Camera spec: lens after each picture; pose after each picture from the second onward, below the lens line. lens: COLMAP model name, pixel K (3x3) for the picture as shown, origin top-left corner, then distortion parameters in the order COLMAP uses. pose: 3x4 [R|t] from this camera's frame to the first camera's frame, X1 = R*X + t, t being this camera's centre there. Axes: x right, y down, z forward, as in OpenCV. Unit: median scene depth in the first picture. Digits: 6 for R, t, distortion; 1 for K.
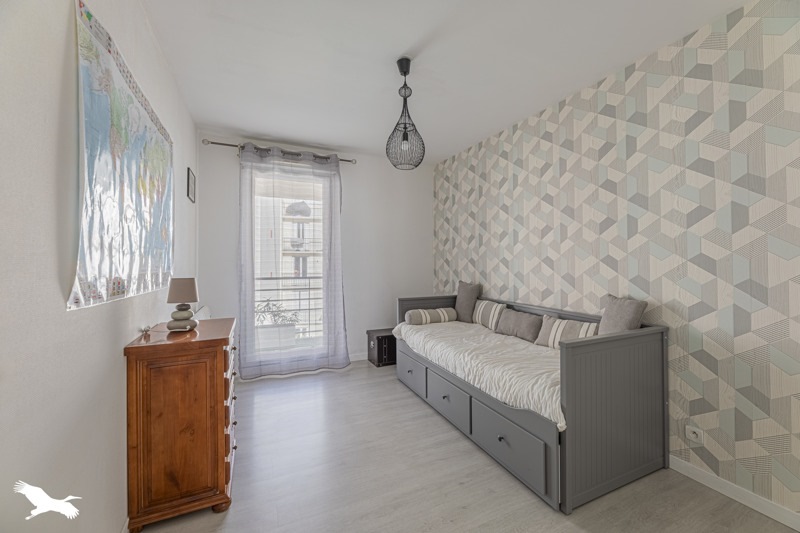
lens RADIAL K [[328.1, 0, 402.7], [0, 328.1, 260.4], [0, 0, 1]] dist [-0.004610, -0.000234]
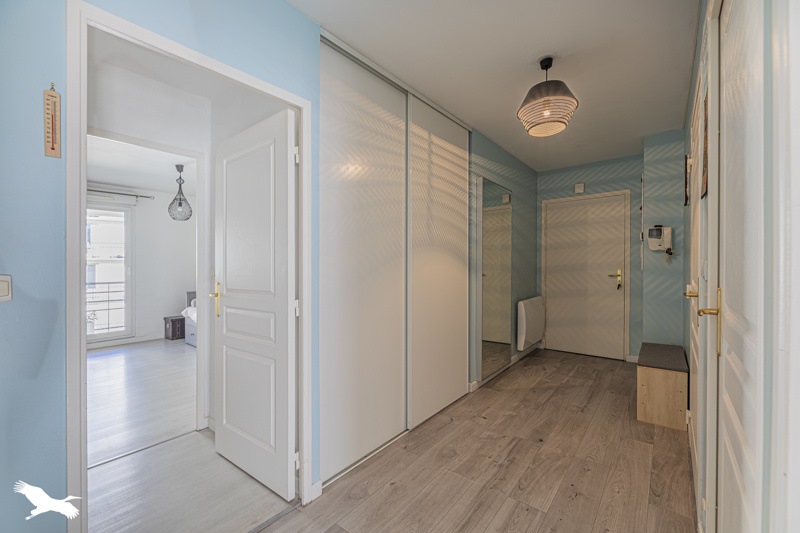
lens RADIAL K [[328.1, 0, 399.2], [0, 328.1, 267.7], [0, 0, 1]] dist [-0.004610, -0.000234]
pose [[0.890286, 0.000032, 0.455402, 0.179723], [0.001084, 0.999997, -0.002190, 0.004901], [-0.455401, 0.002443, 0.890283, -0.852731]]
